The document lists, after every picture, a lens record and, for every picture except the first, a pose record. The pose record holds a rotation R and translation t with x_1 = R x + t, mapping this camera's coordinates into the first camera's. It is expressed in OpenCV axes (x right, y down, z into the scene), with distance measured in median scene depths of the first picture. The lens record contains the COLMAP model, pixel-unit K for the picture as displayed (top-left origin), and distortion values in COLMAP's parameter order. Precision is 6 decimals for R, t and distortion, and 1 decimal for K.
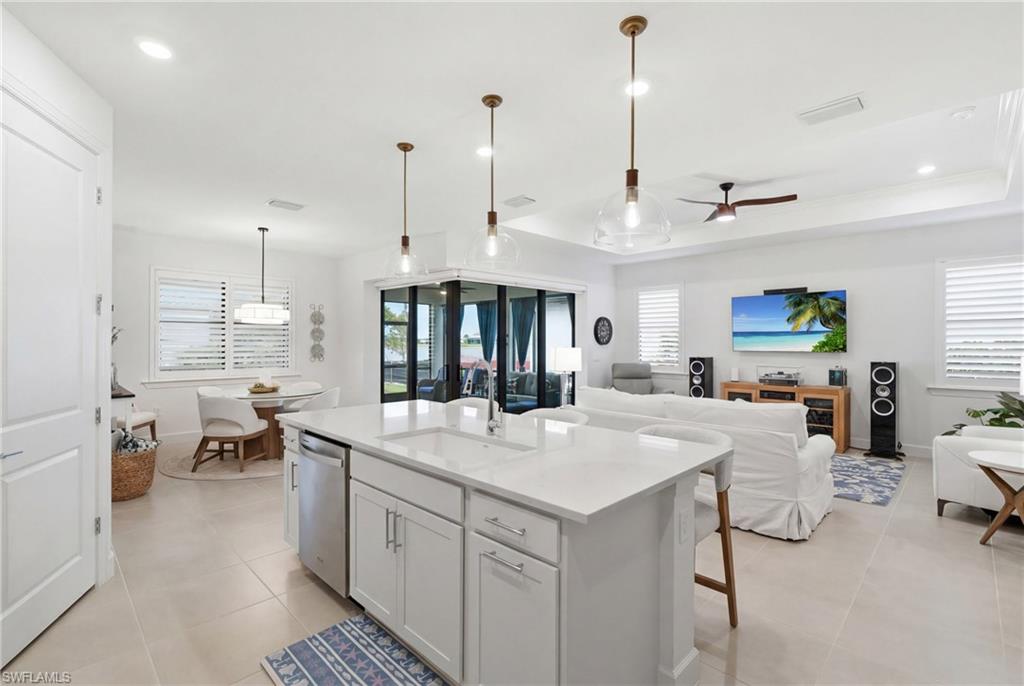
lens RADIAL K [[475.0, 0, 515.3], [0, 475.0, 340.5], [0, 0, 1]] dist [-0.000095, 0.002919]
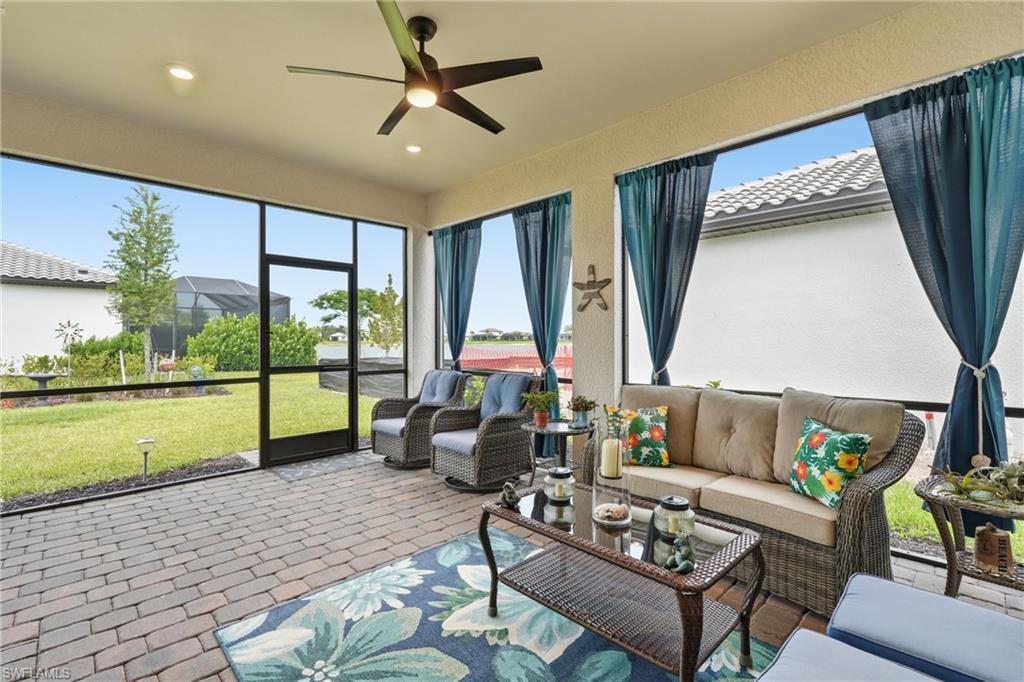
lens RADIAL K [[475.0, 0, 505.0], [0, 475.0, 342.6], [0, 0, 1]] dist [-0.000095, 0.002919]
pose [[0.999627, -0.002521, -0.027192, -0.124003], [0.002769, 0.999955, 0.009082, 0.046778], [0.027168, -0.009154, 0.999589, 0.939731]]
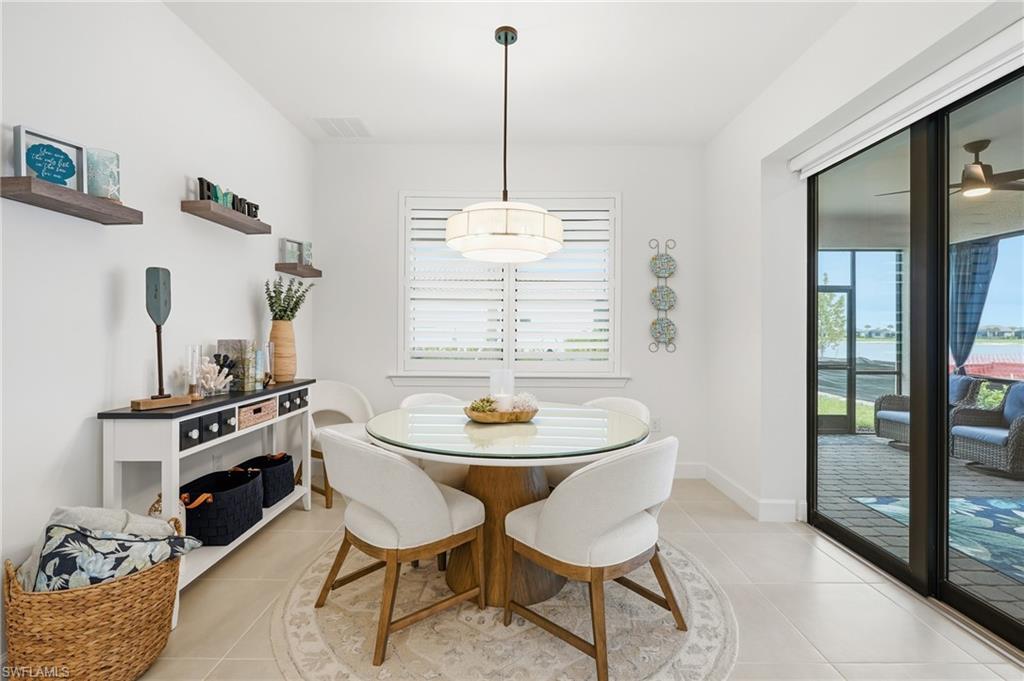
lens RADIAL K [[475.0, 0, 517.4], [0, 475.0, 331.7], [0, 0, 1]] dist [-0.000095, 0.002919]
pose [[0.705446, -0.000119, -0.708764, -0.177541], [-0.002130, 0.999995, -0.002288, 0.025641], [0.708760, 0.003124, 0.705442, 0.566164]]
